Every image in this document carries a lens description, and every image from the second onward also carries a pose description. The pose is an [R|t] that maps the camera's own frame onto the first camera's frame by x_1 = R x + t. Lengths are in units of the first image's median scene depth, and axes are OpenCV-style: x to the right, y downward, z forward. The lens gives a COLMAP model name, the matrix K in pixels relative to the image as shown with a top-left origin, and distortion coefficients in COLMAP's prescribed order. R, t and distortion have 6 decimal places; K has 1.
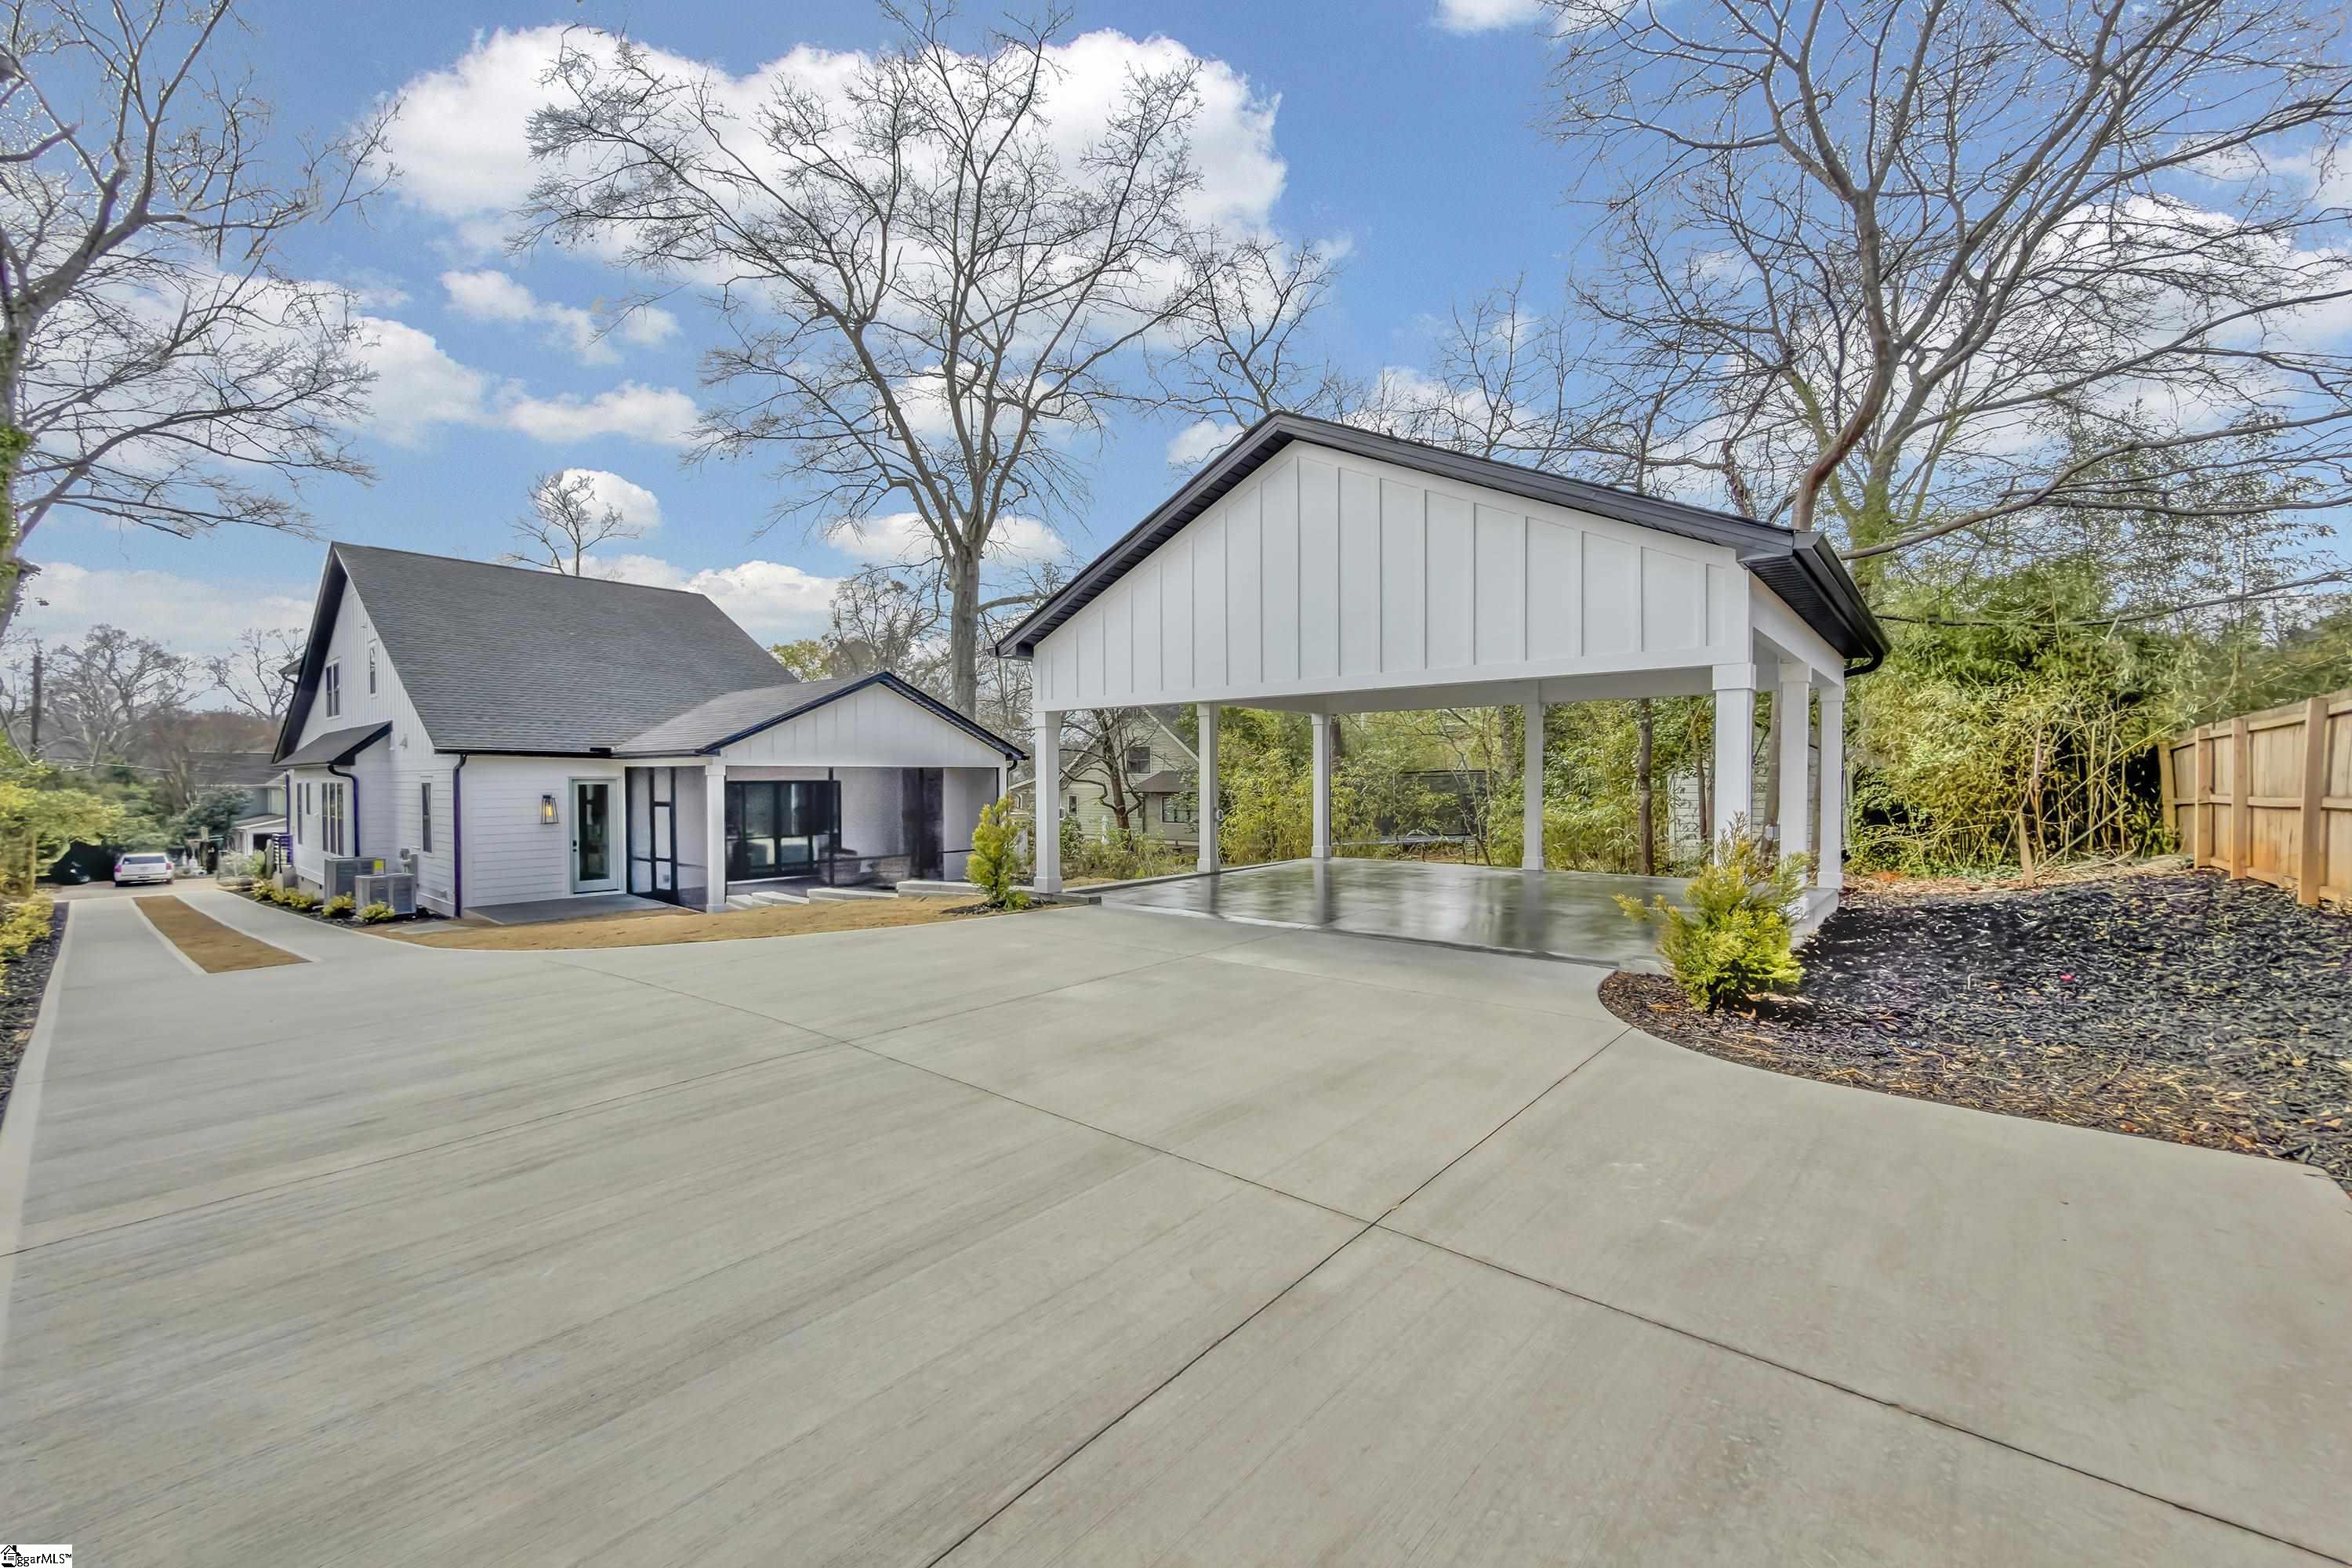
lens RADIAL K [[943.9, 0, 1196.7], [0, 943.9, 799.3], [0, 0, 1]] dist [-0.003381, -0.000375]
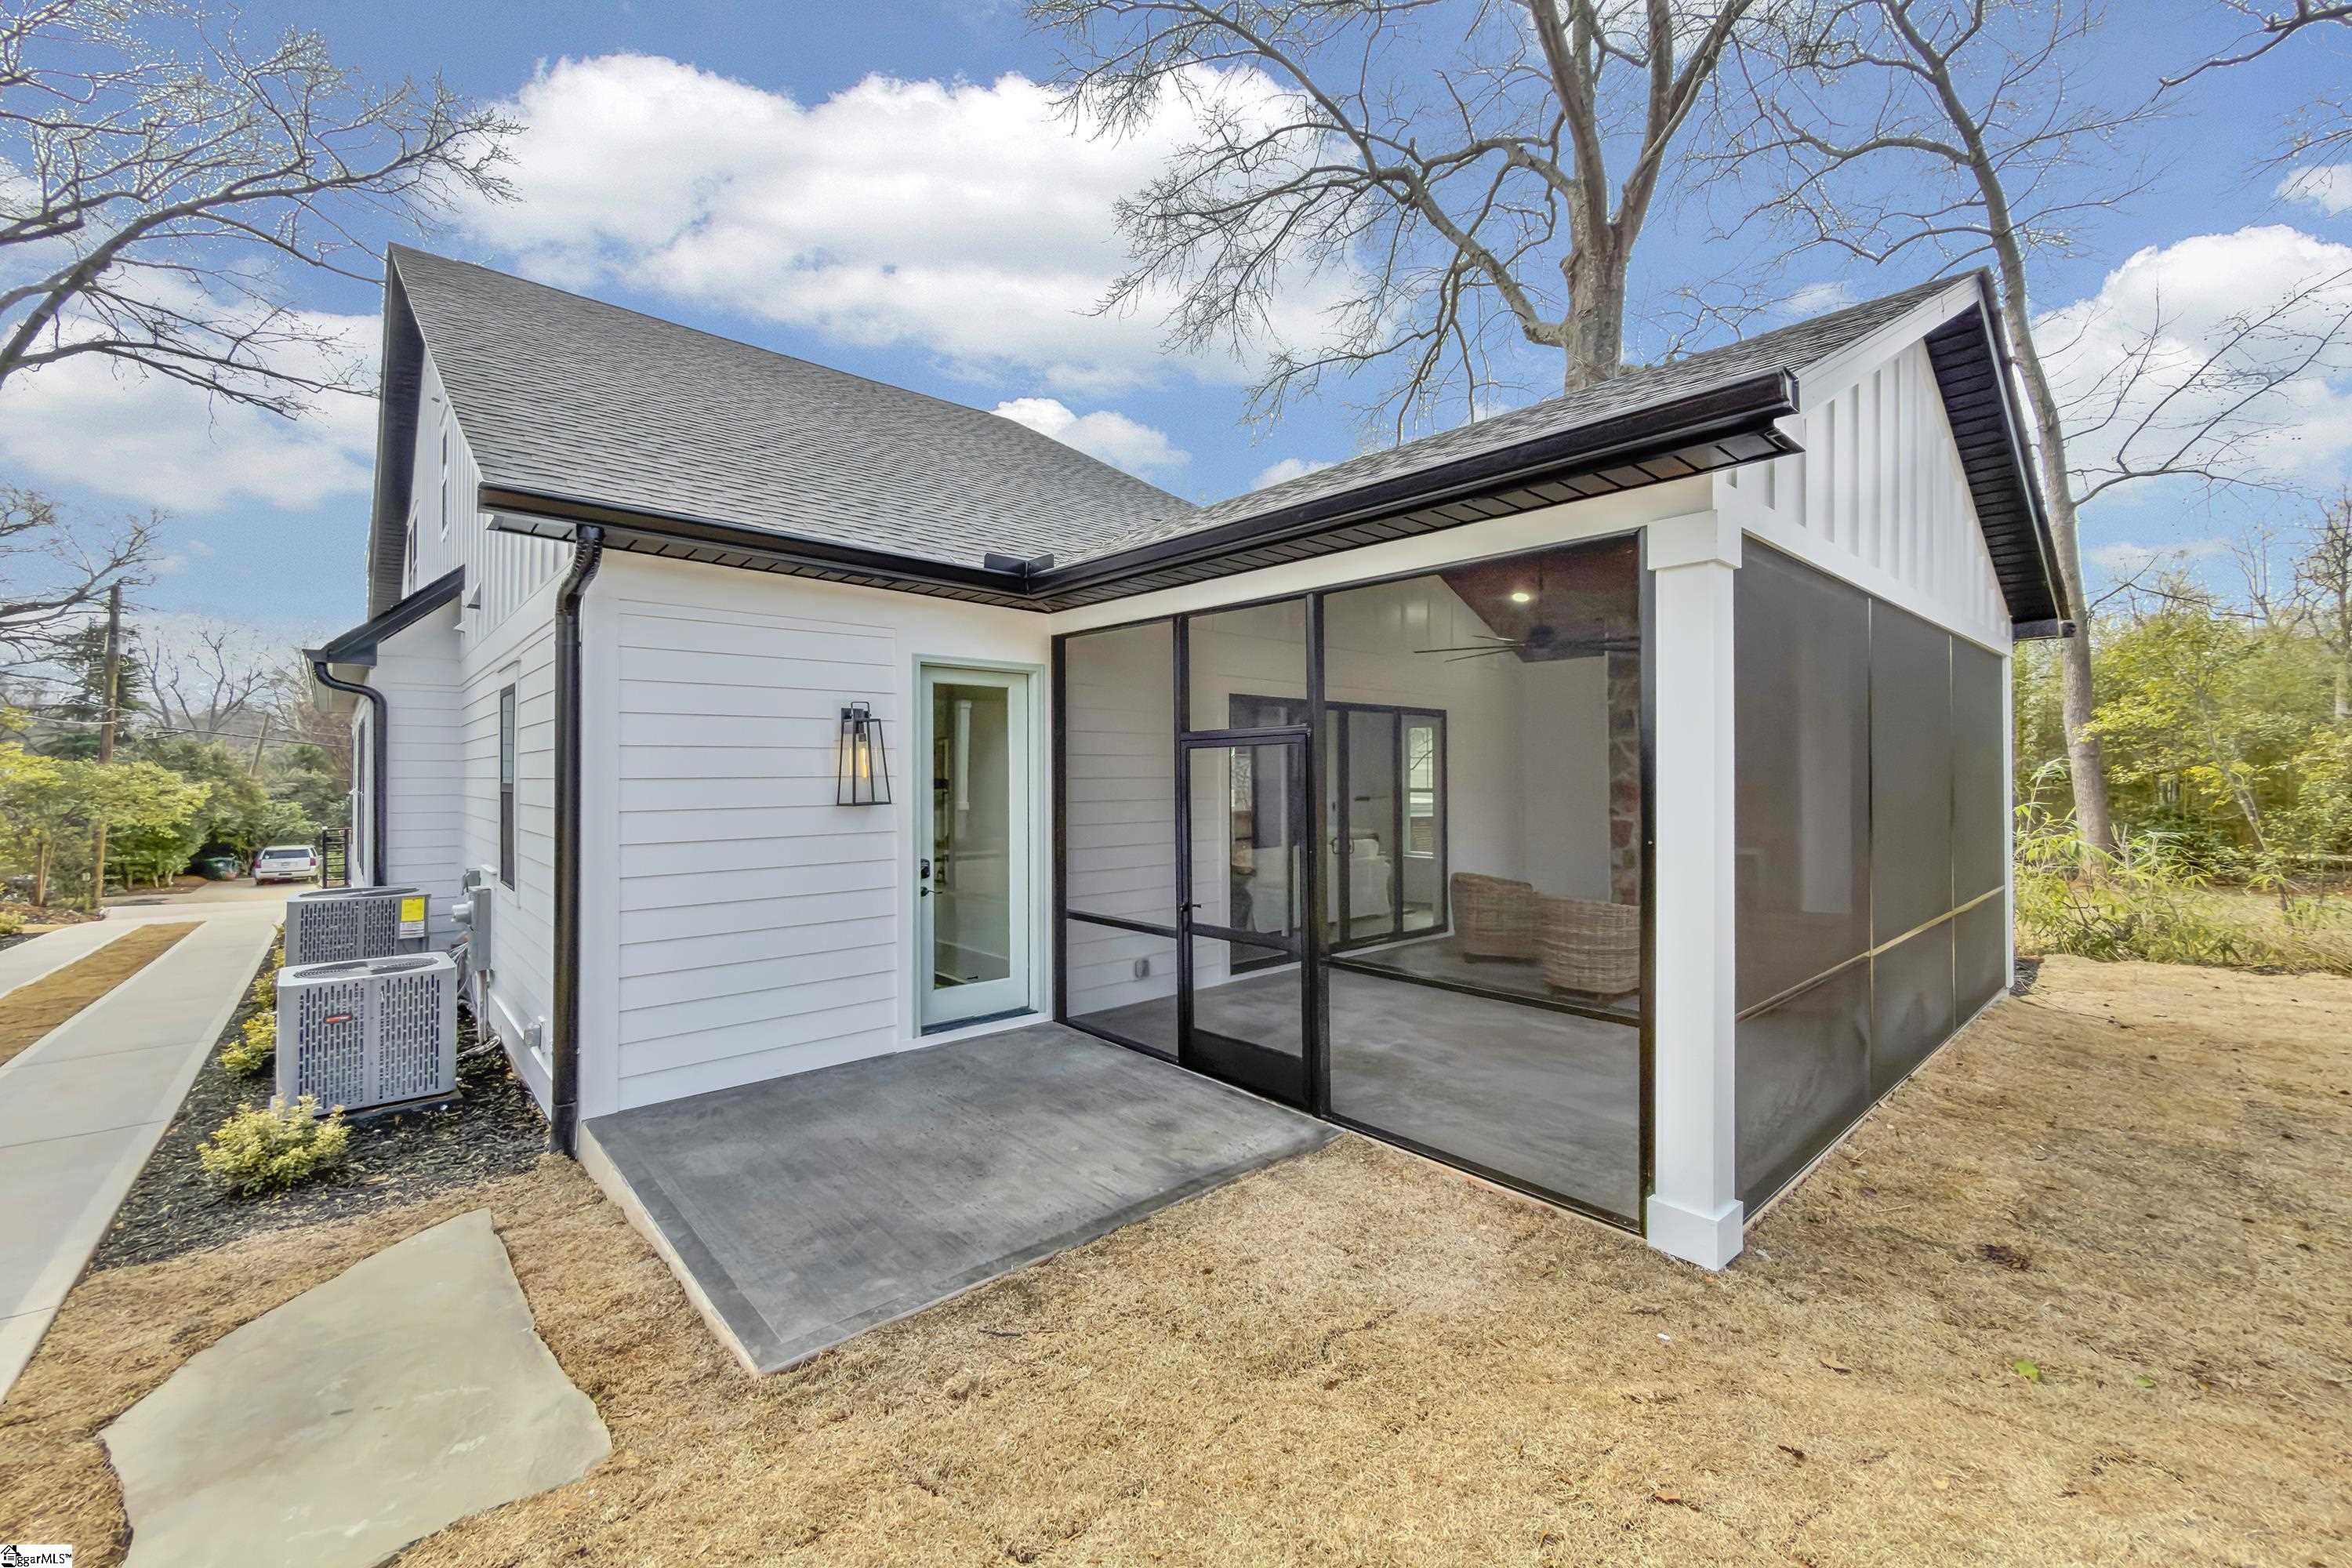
lens RADIAL K [[943.9, 0, 1174.2], [0, 943.9, 776.6], [0, 0, 1]] dist [-0.003381, -0.000375]
pose [[0.989625, 0.000850, -0.143675, -0.485094], [-0.003624, 0.999812, -0.019053, 0.019292], [0.143632, 0.019376, 0.989442, 0.638294]]
